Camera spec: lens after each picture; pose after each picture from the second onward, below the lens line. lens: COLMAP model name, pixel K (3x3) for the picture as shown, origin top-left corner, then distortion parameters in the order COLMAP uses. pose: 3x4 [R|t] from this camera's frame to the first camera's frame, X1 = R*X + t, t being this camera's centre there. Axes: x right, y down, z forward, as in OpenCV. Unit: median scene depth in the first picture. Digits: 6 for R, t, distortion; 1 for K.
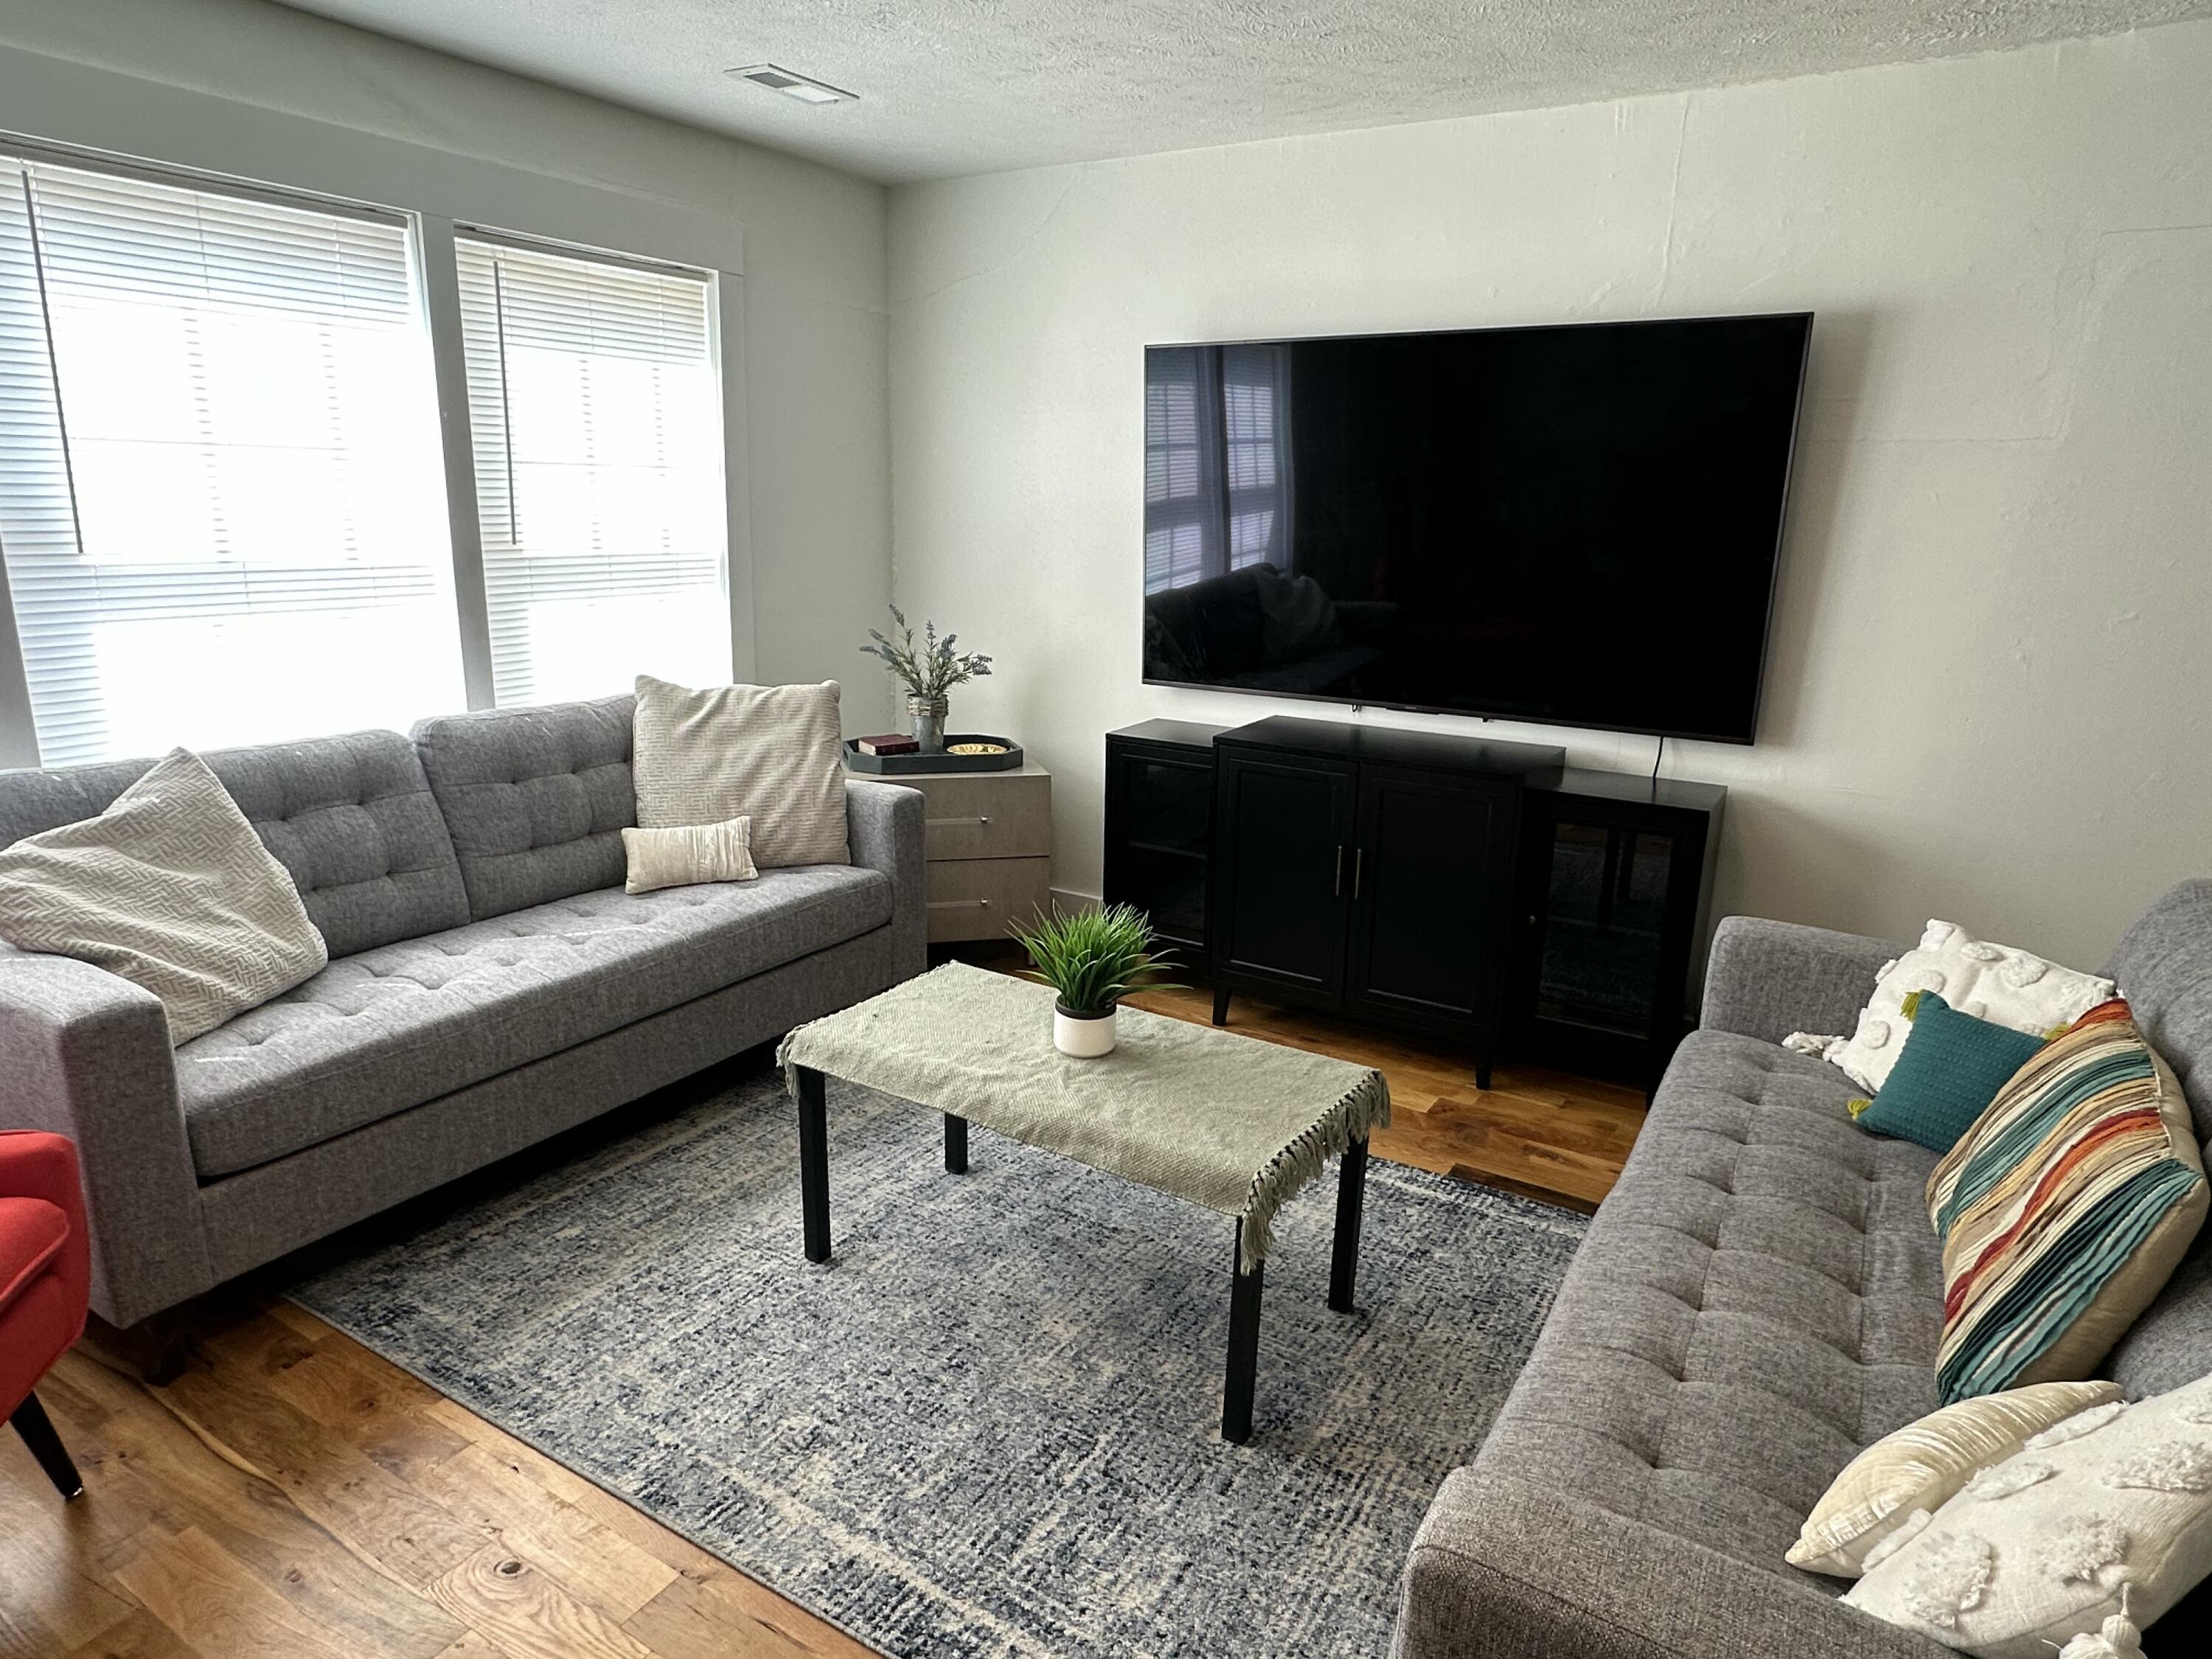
lens RADIAL K [[1337.5, 0, 1093.8], [0, 1337.5, 838.4], [0, 0, 1]] dist [0.002907, -0.002625]
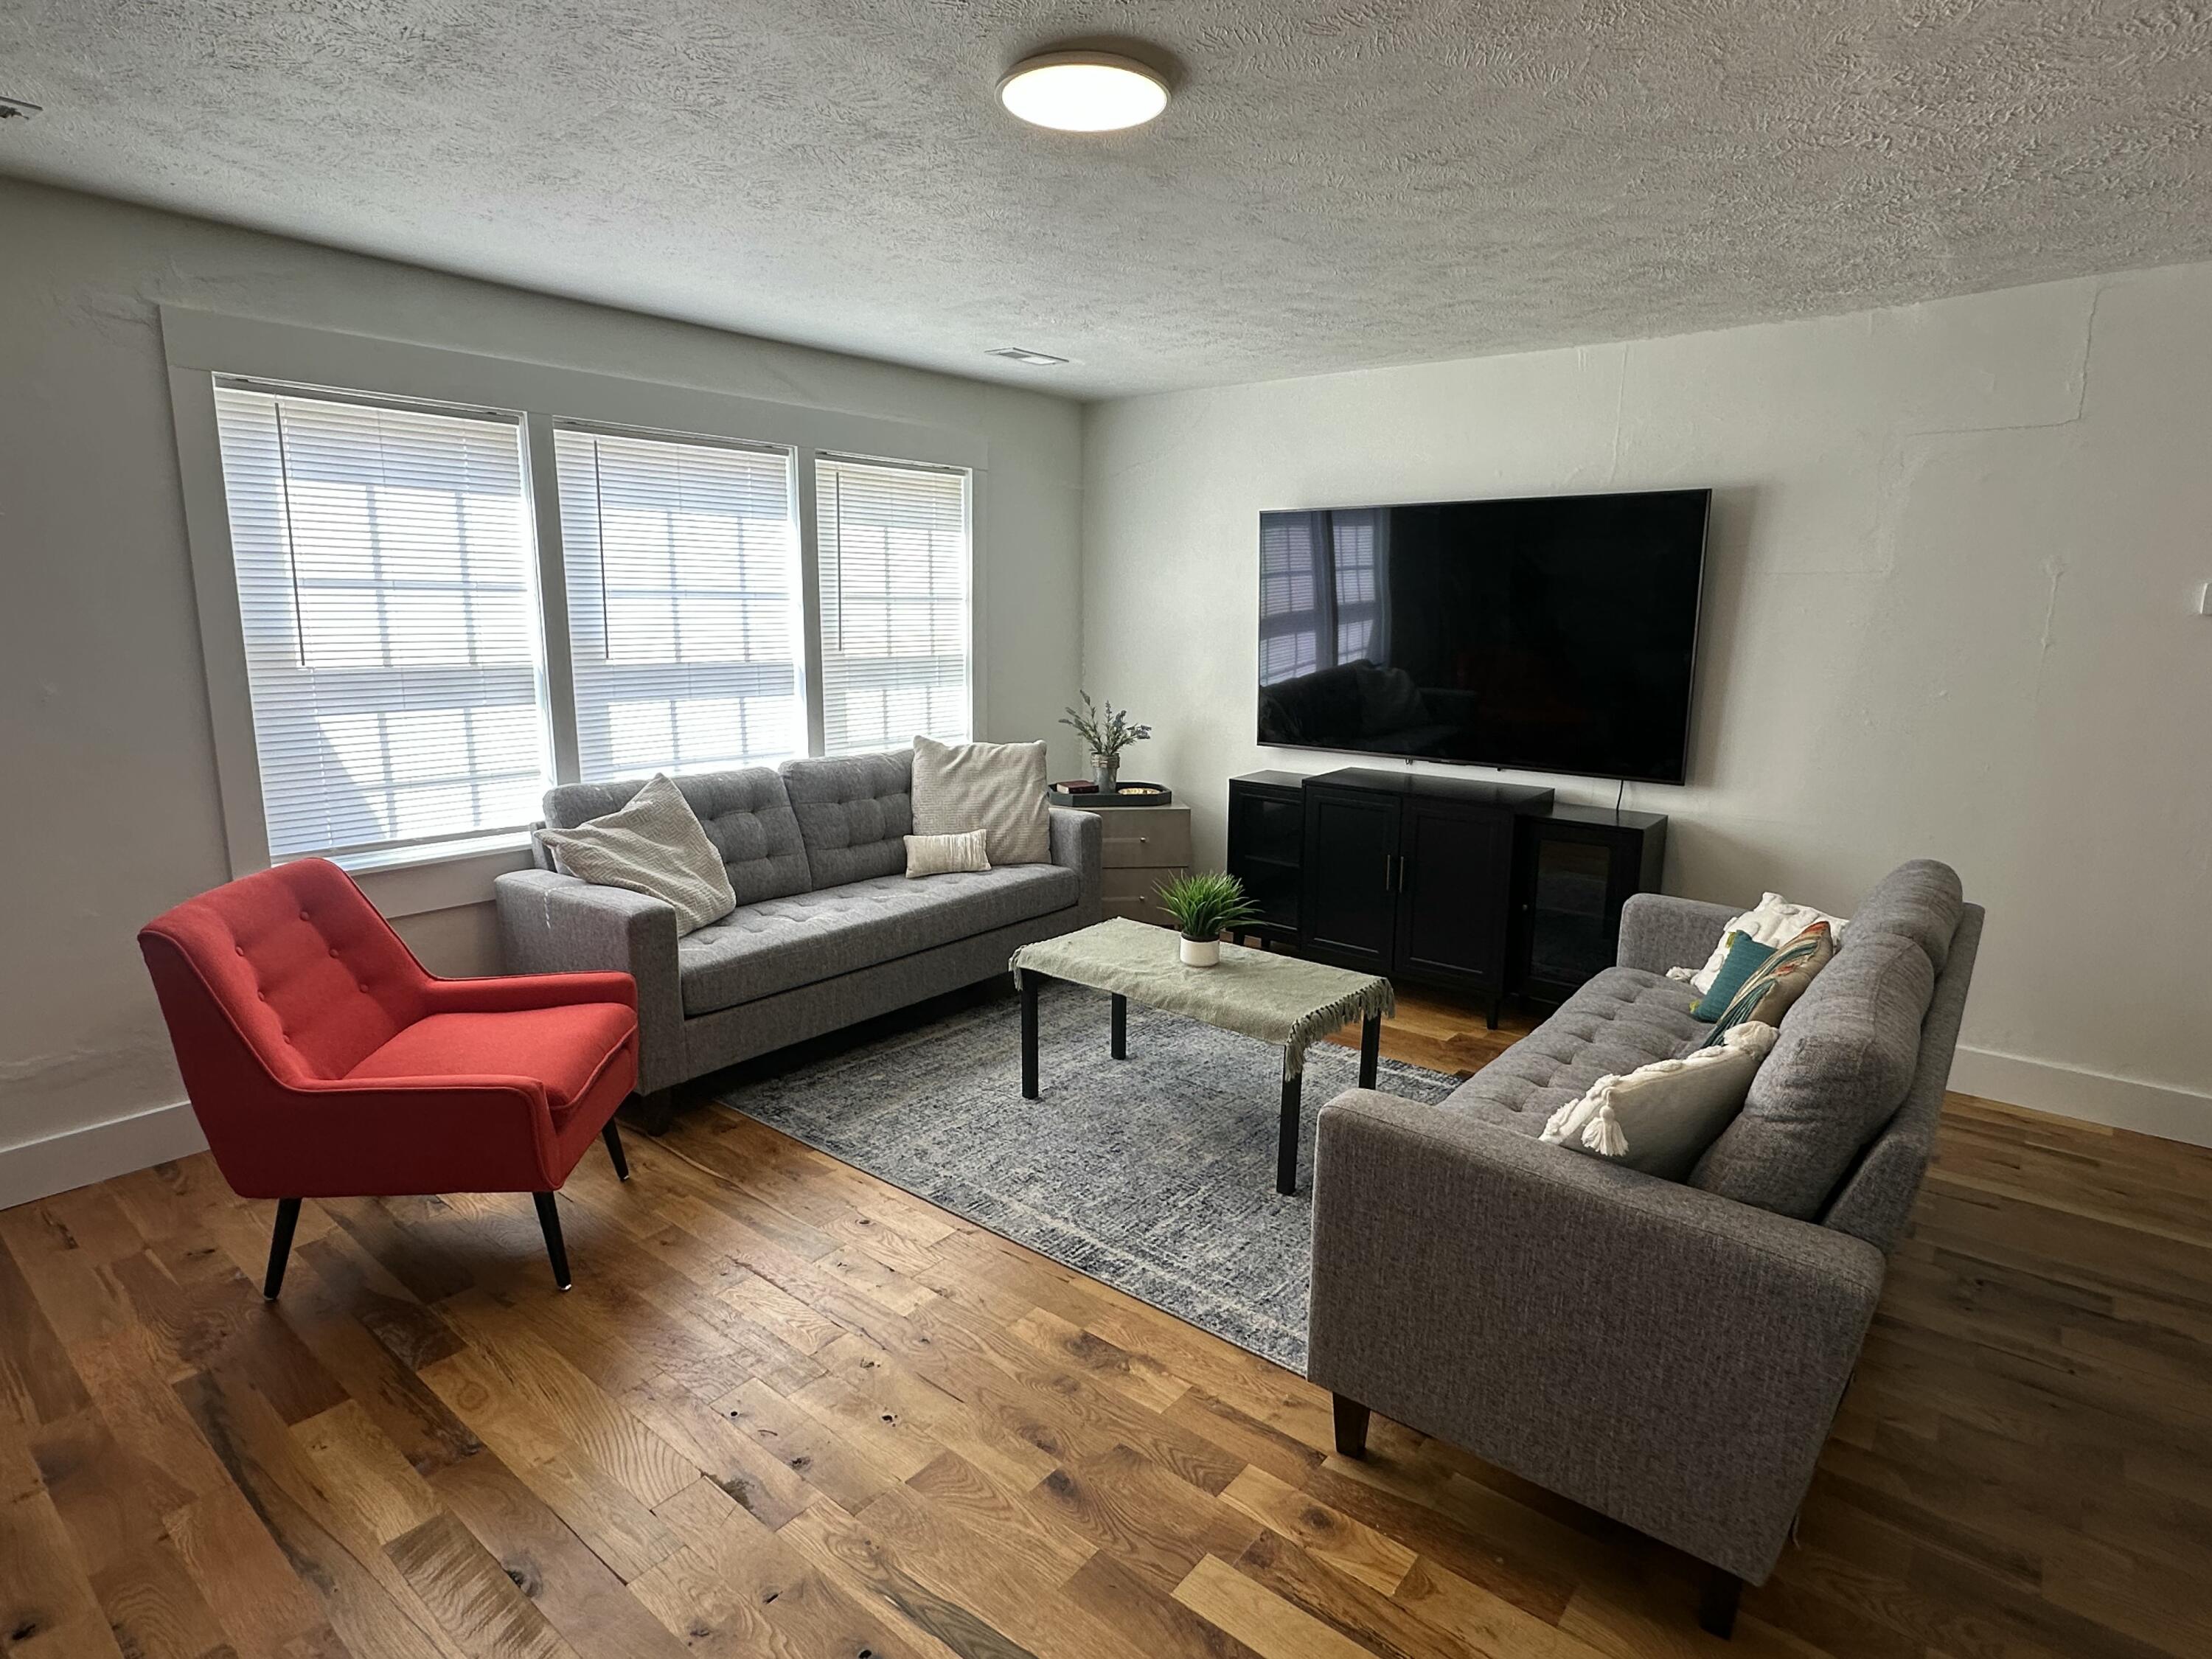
lens RADIAL K [[1183.3, 0, 1106.9], [0, 1183.3, 833.4], [0, 0, 1]] dist [-0.003493, -0.001286]
pose [[0.992622, 0.012028, -0.120648, 0.042741], [-0.019059, 0.998176, -0.057290, 0.071509], [0.119739, 0.059167, 0.991041, -0.345127]]
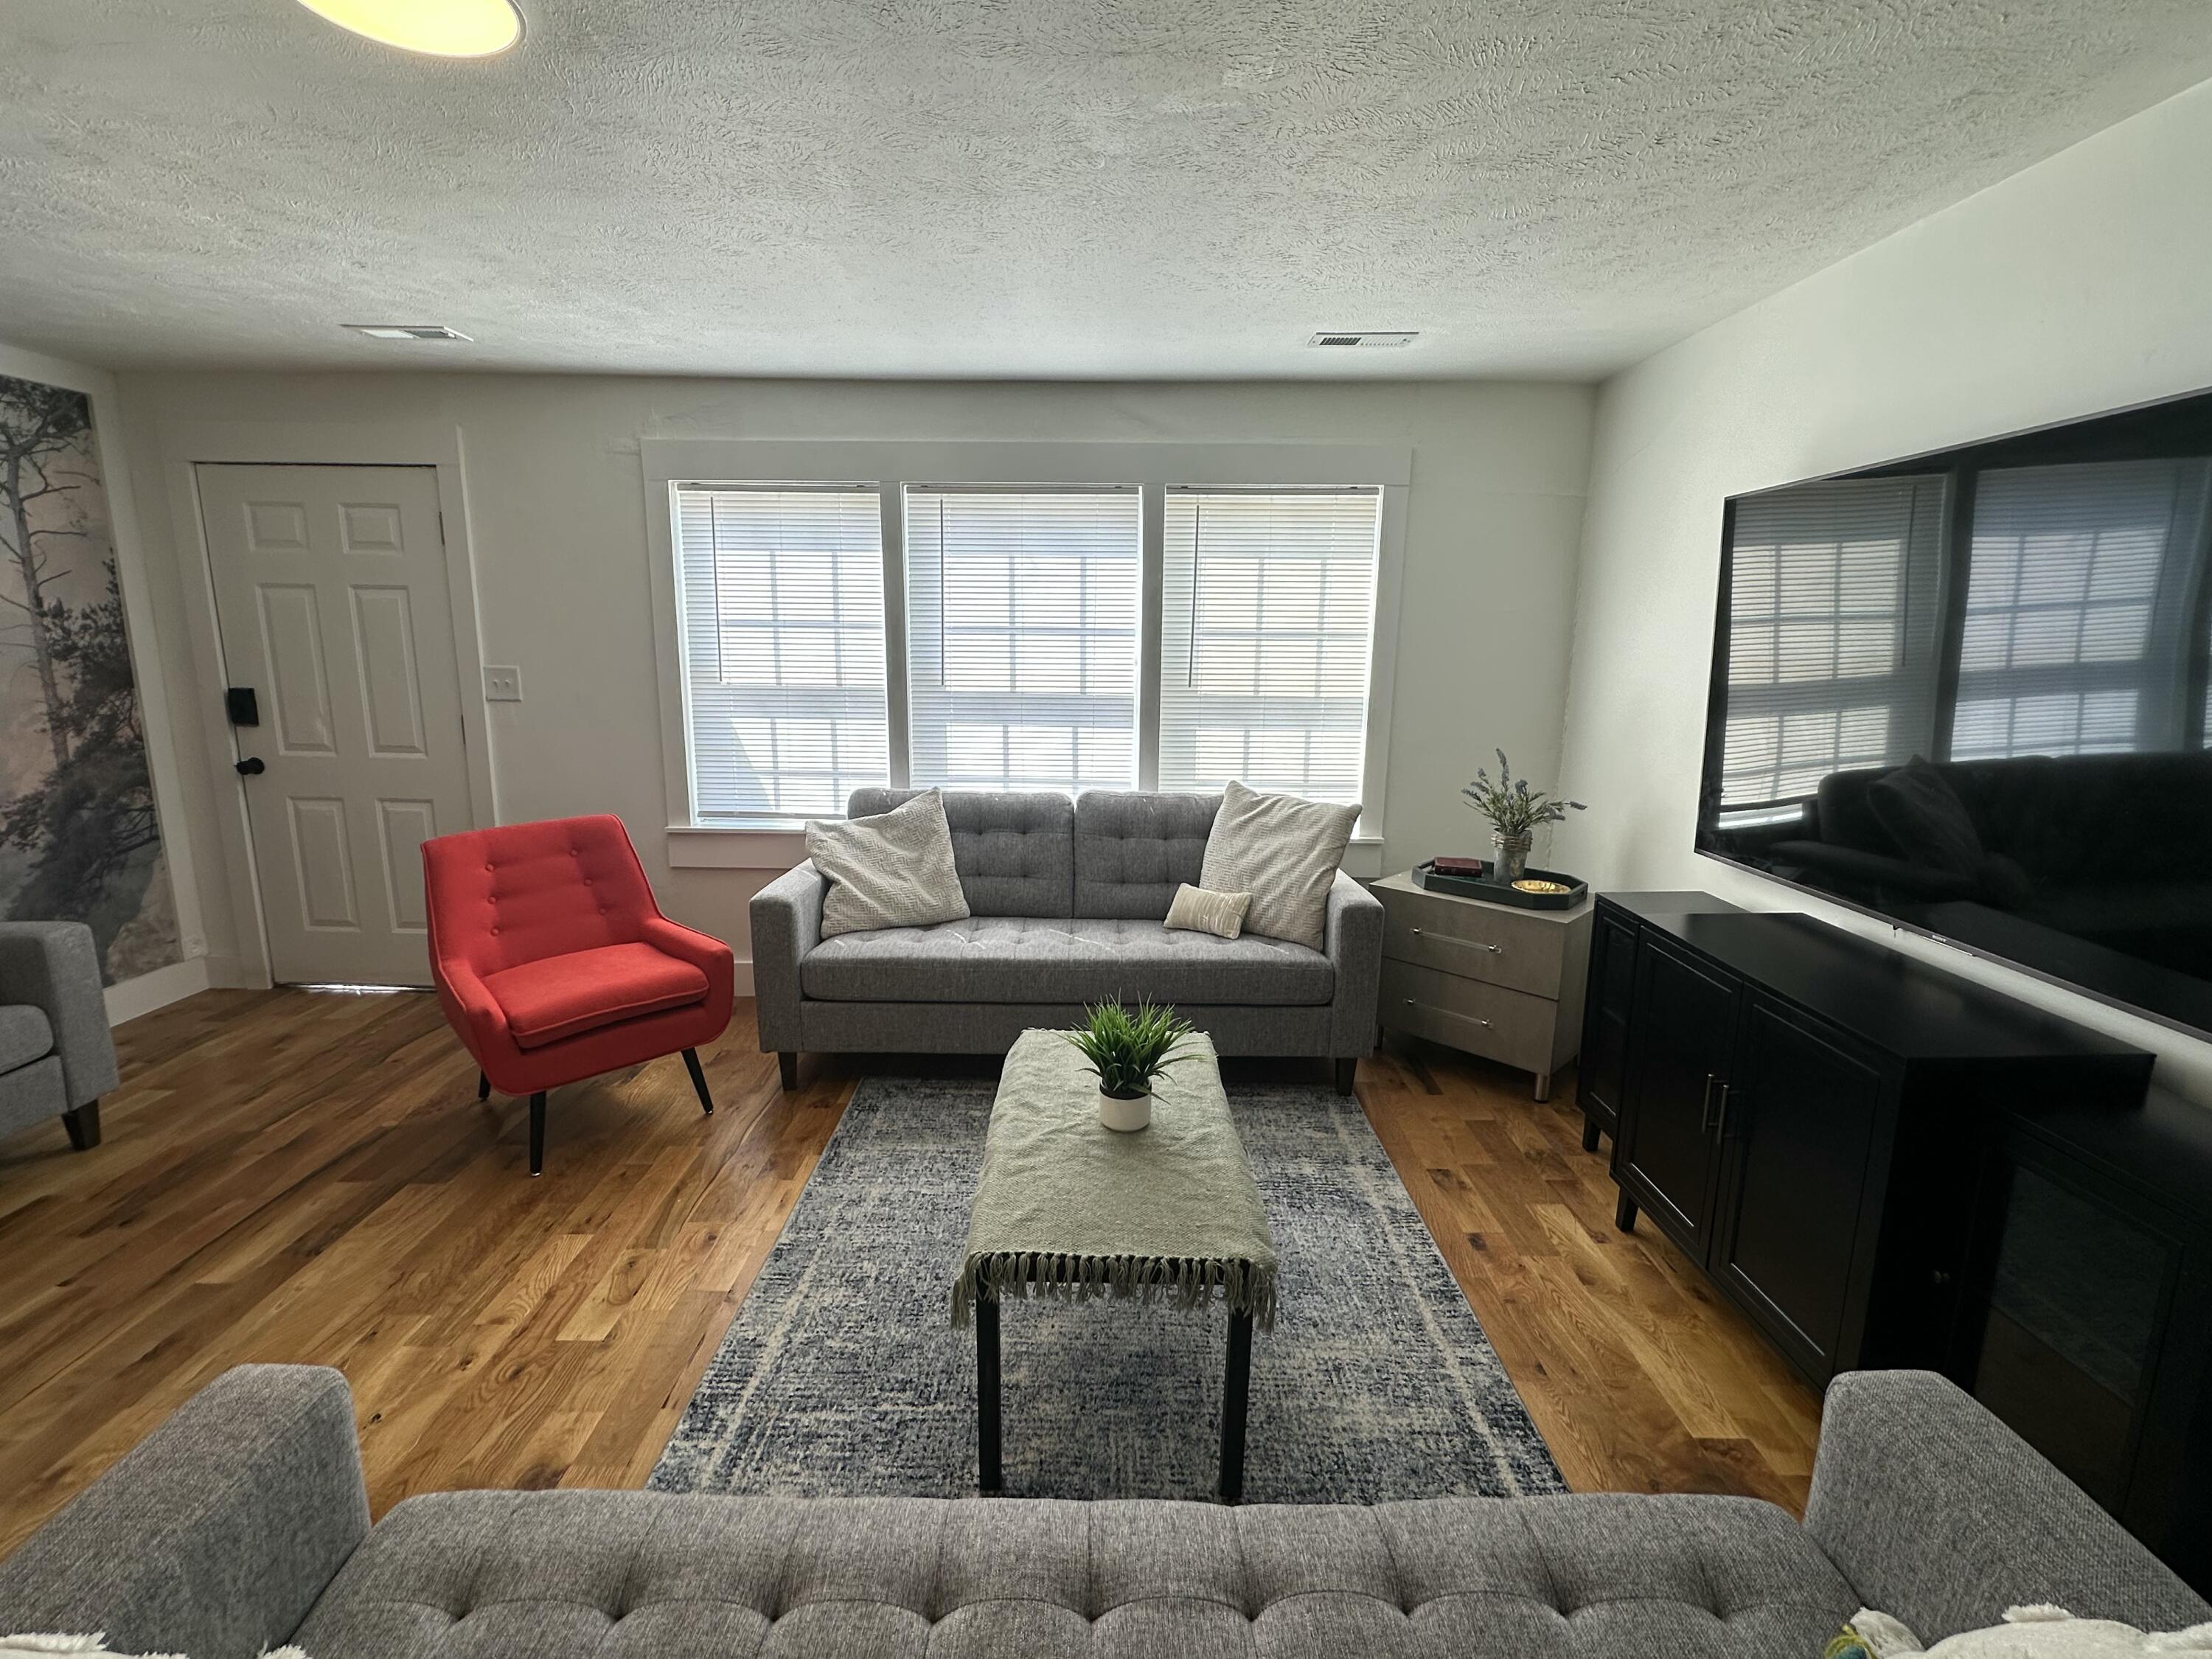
lens RADIAL K [[983.1, 0, 1100.9], [0, 983.1, 831.5], [0, 0, 1]] dist [-0.004001, 0.000762]
pose [[0.523004, 0.150415, -0.838953, 0.554556], [-0.208039, 0.977062, 0.045484, -0.105174], [0.826551, 0.150747, 0.542300, 0.395306]]
